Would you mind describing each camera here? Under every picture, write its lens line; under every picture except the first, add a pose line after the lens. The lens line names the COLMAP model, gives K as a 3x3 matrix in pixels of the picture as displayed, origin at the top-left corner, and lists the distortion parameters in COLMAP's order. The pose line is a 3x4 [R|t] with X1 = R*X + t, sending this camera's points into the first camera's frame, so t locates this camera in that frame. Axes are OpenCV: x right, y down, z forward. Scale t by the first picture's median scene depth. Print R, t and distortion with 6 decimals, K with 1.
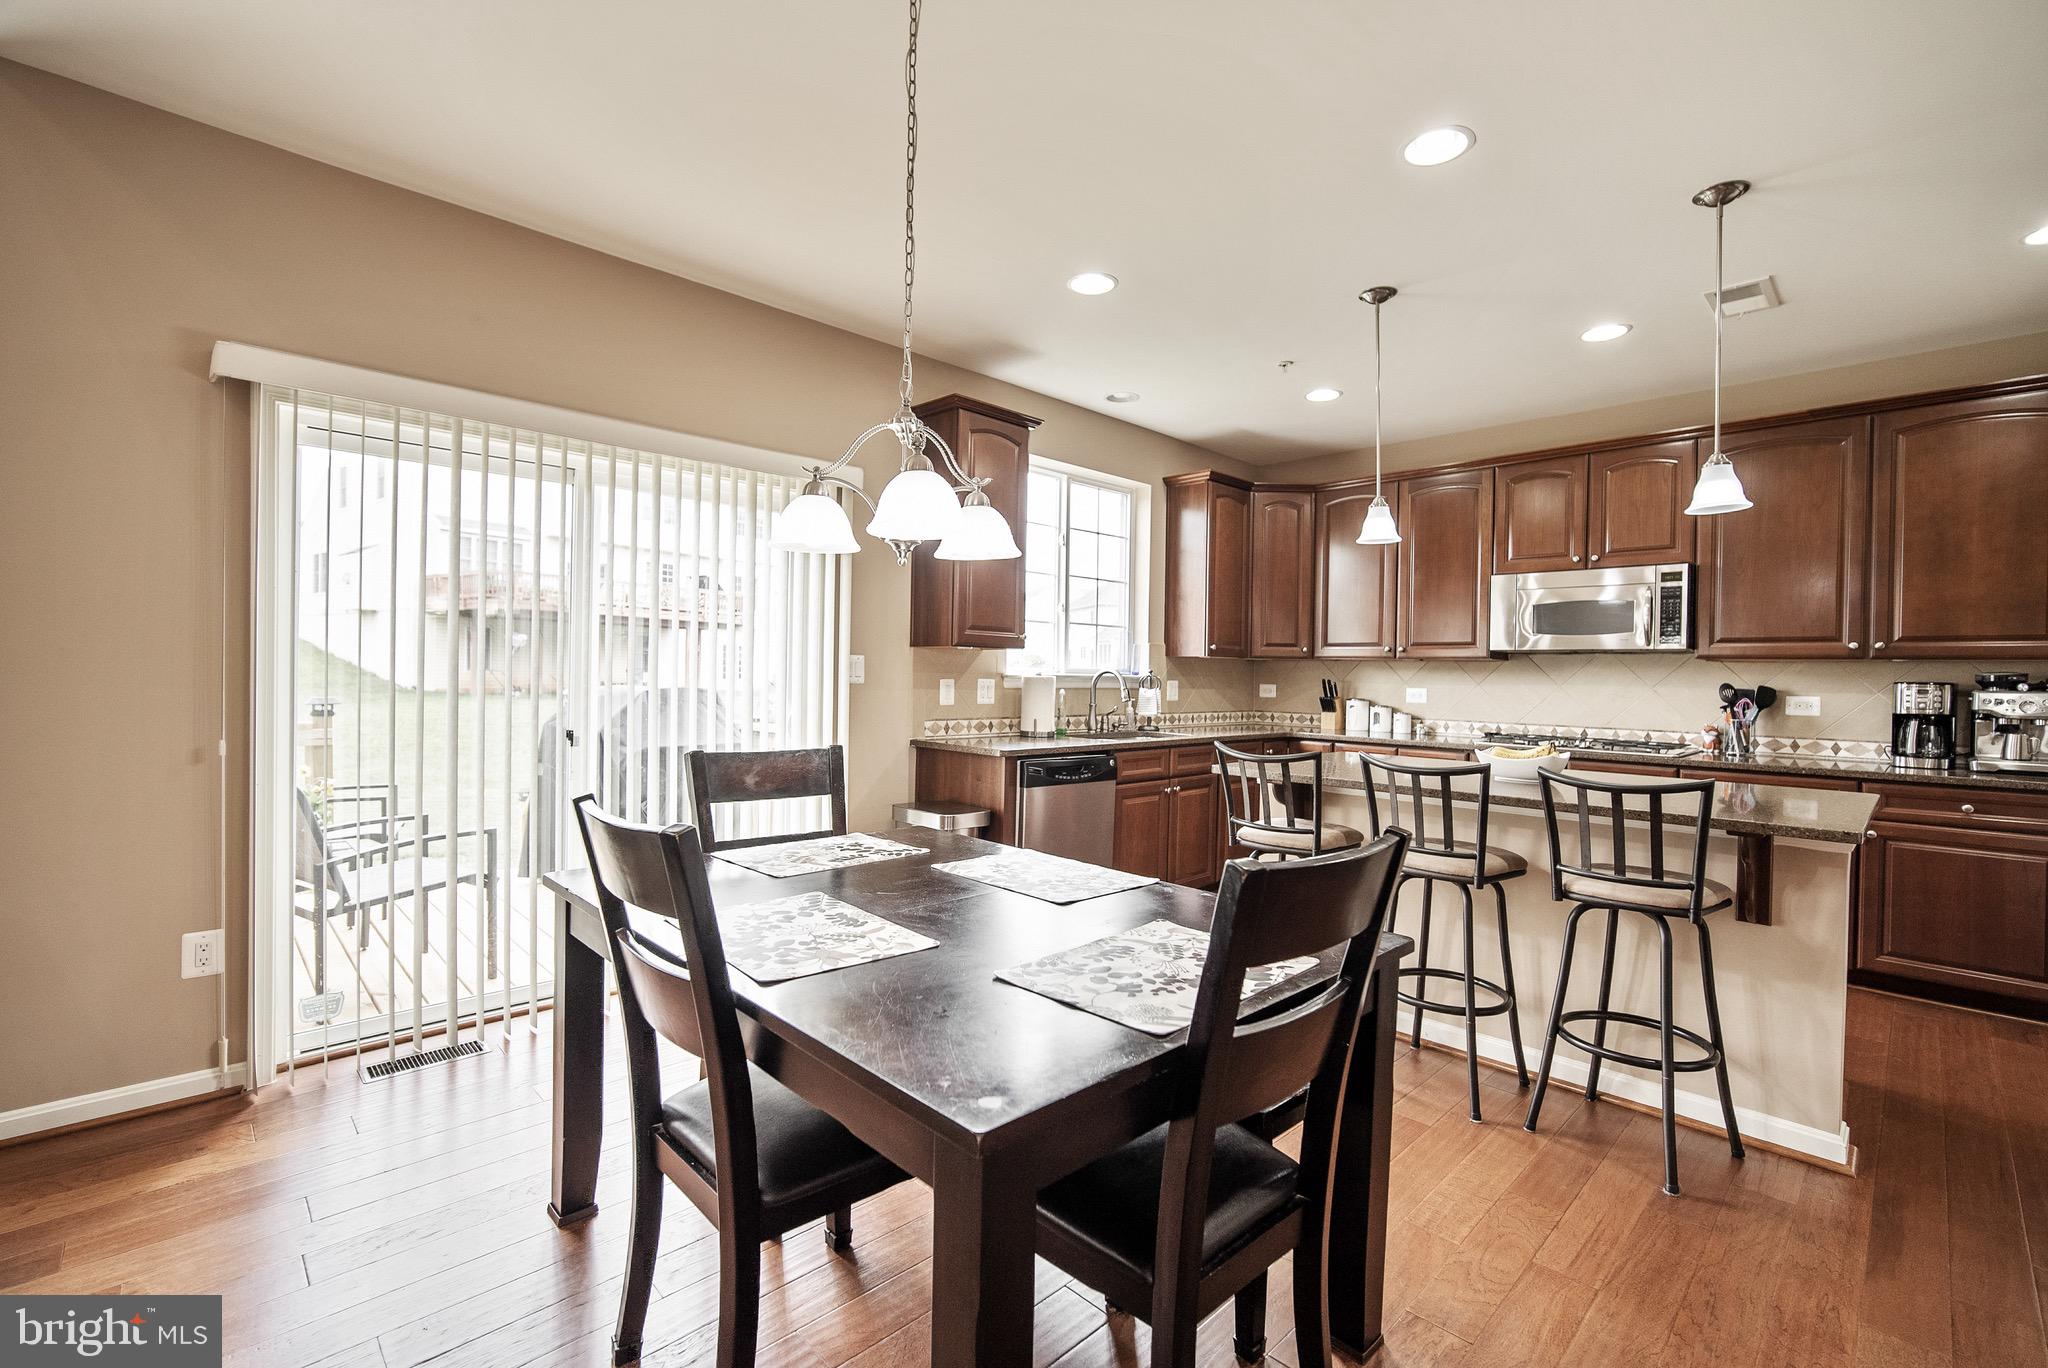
lens RADIAL K [[891.7, 0, 1023.7], [0, 891.7, 680.9], [0, 0, 1]] dist [-0.014261, 0.003716]
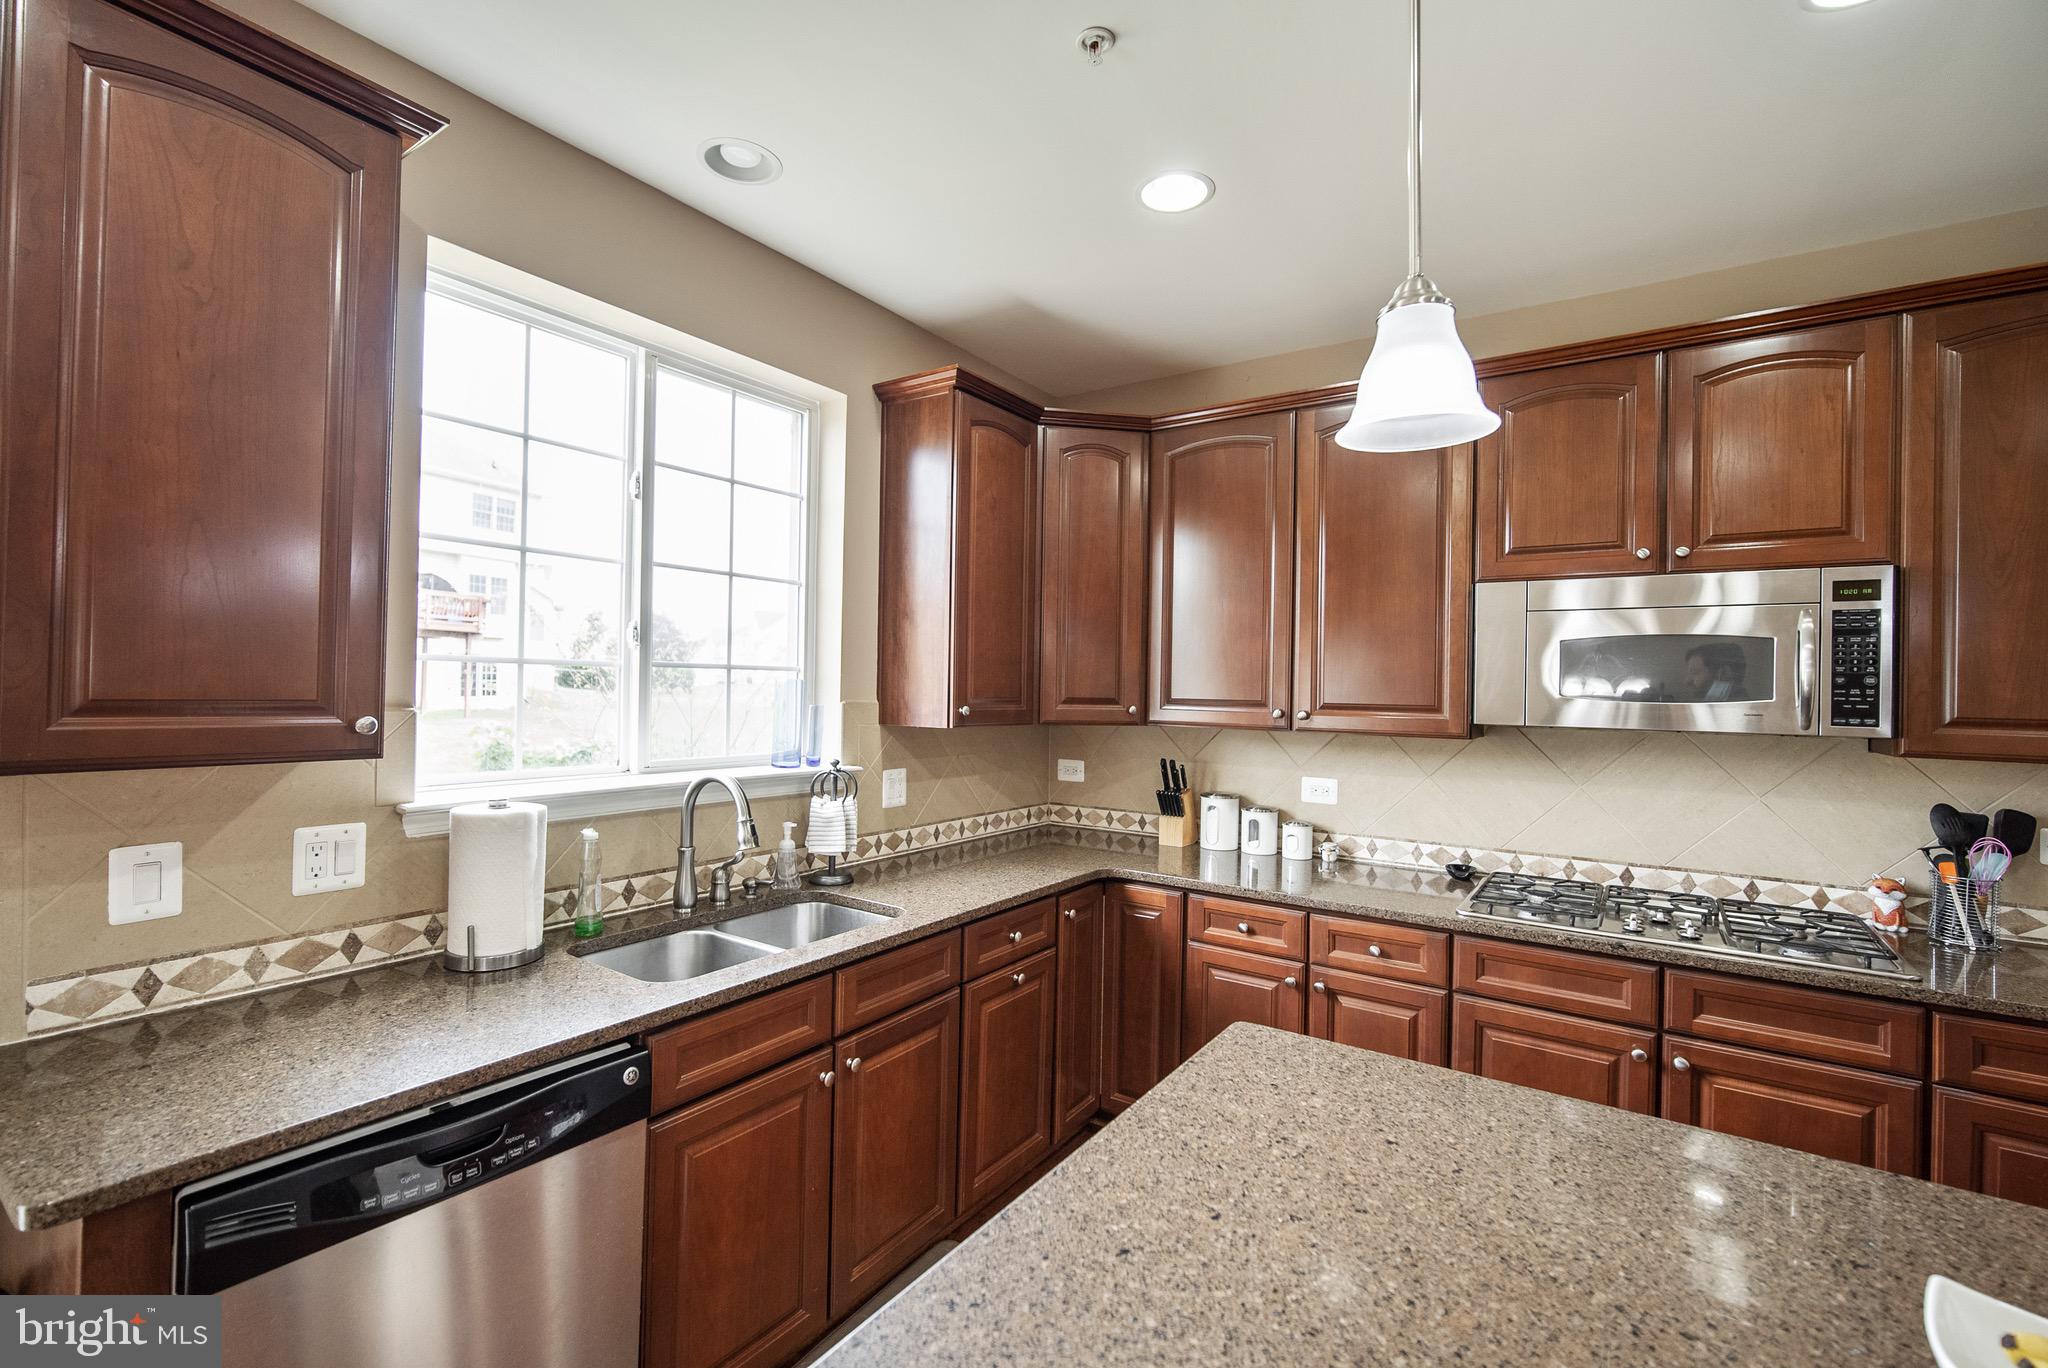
lens RADIAL K [[900.8, 0, 1026.9], [0, 900.8, 681.8], [0, 0, 1]] dist [-0.005892, 0.000034]
pose [[0.979459, 0.001262, 0.201641, 0.178626], [0.000868, 0.999945, -0.010476, -0.061437], [-0.201643, 0.010435, 0.979403, 0.599986]]
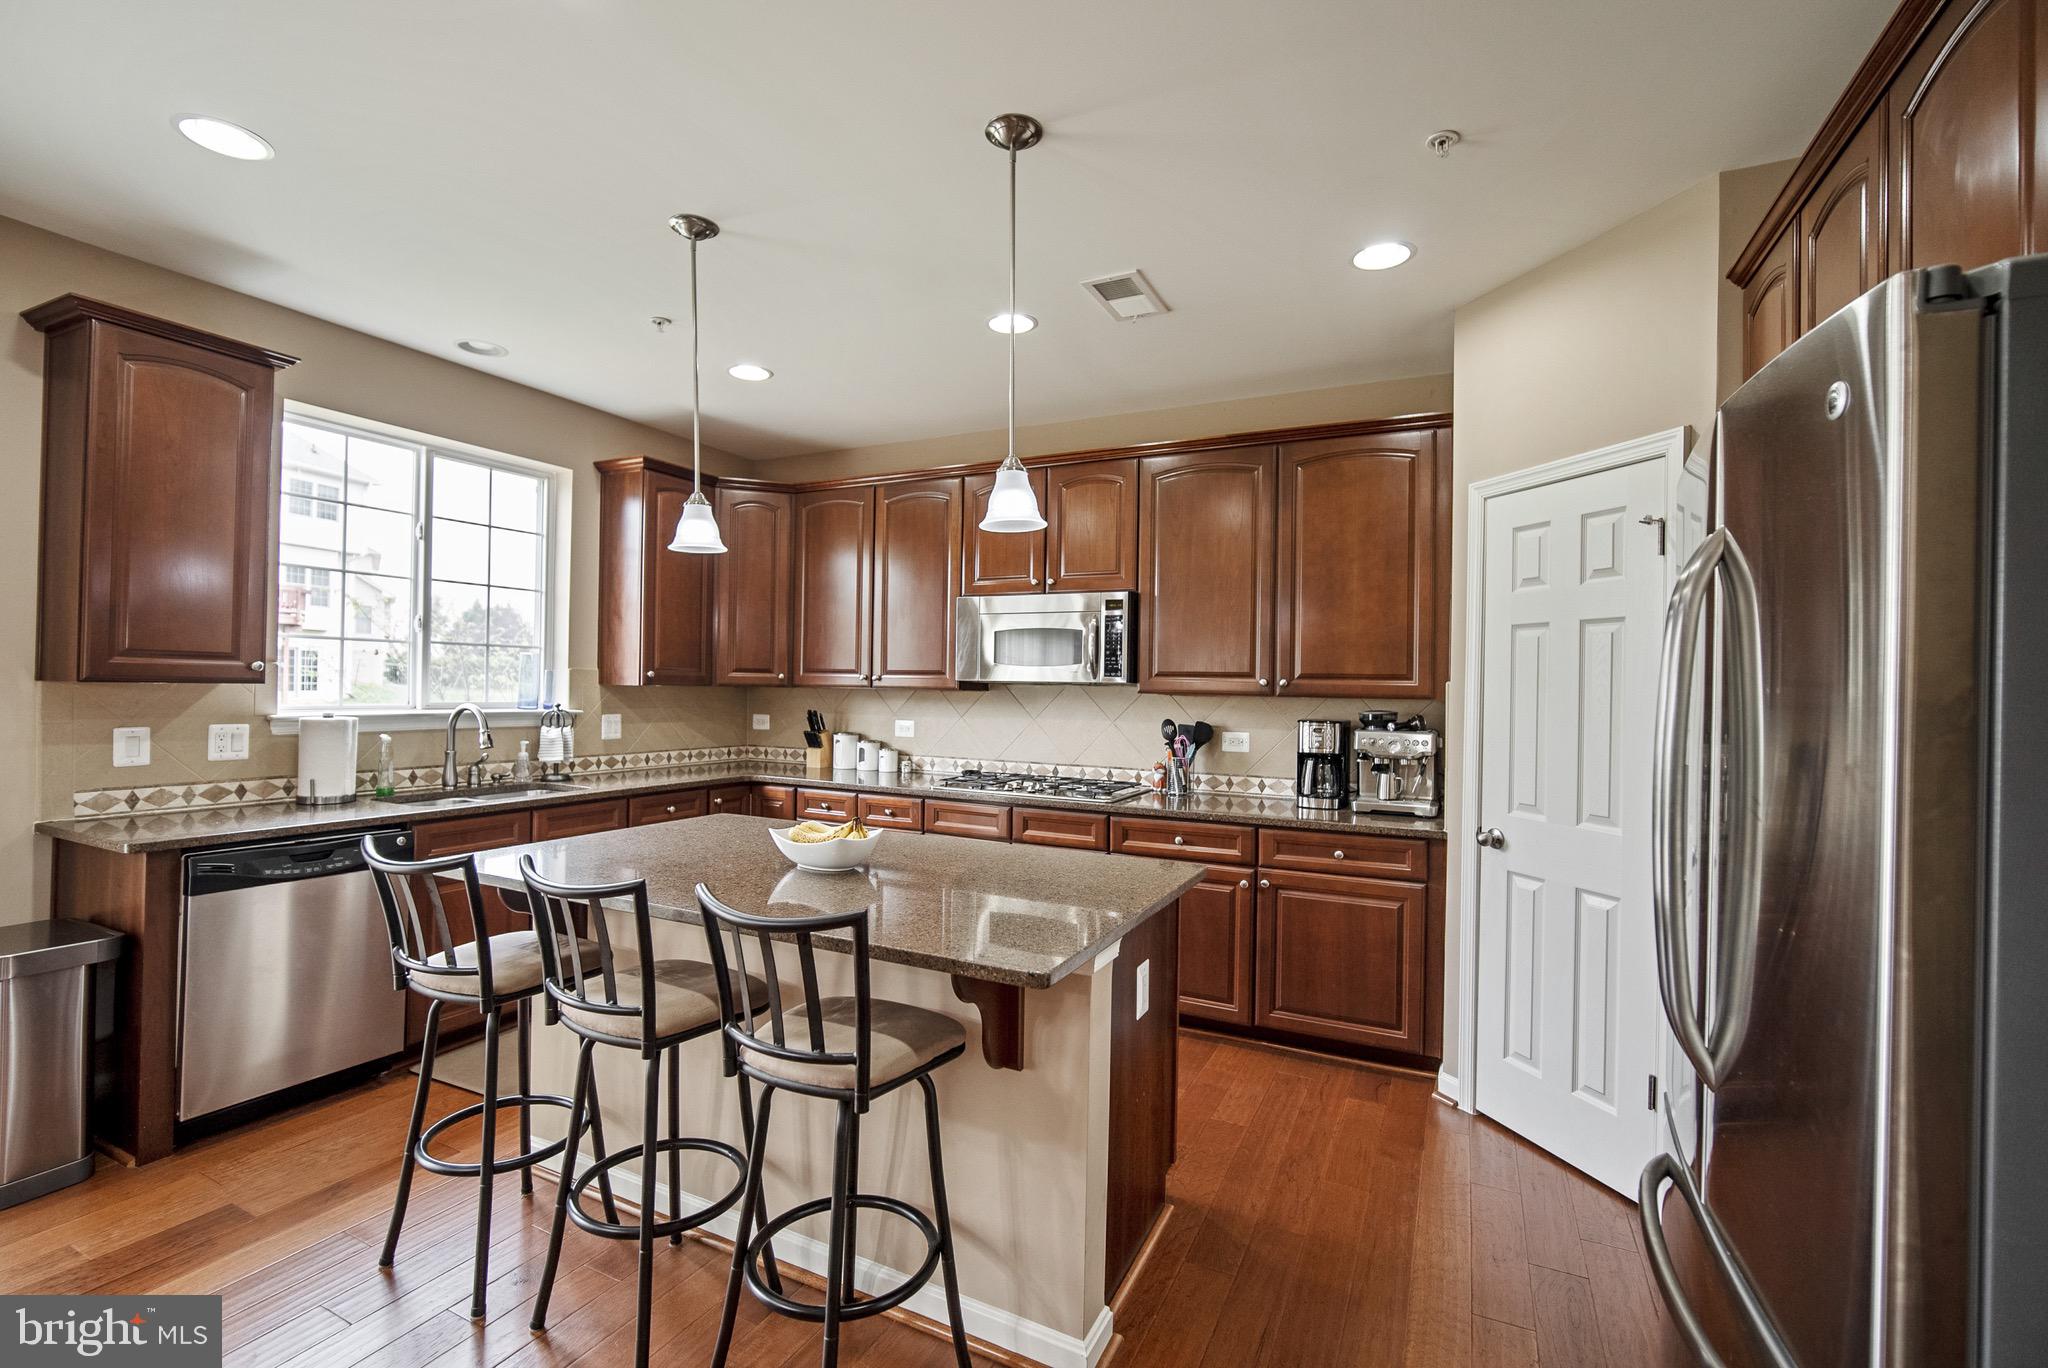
lens RADIAL K [[897.7, 0, 1021.1], [0, 897.7, 681.7], [0, 0, 1]] dist [-0.003635, 0.000263]
pose [[0.943868, 0.000490, 0.330323, 0.326650], [0.002206, 0.999967, -0.007787, -0.029838], [-0.330316, 0.008079, 0.943836, 0.145300]]
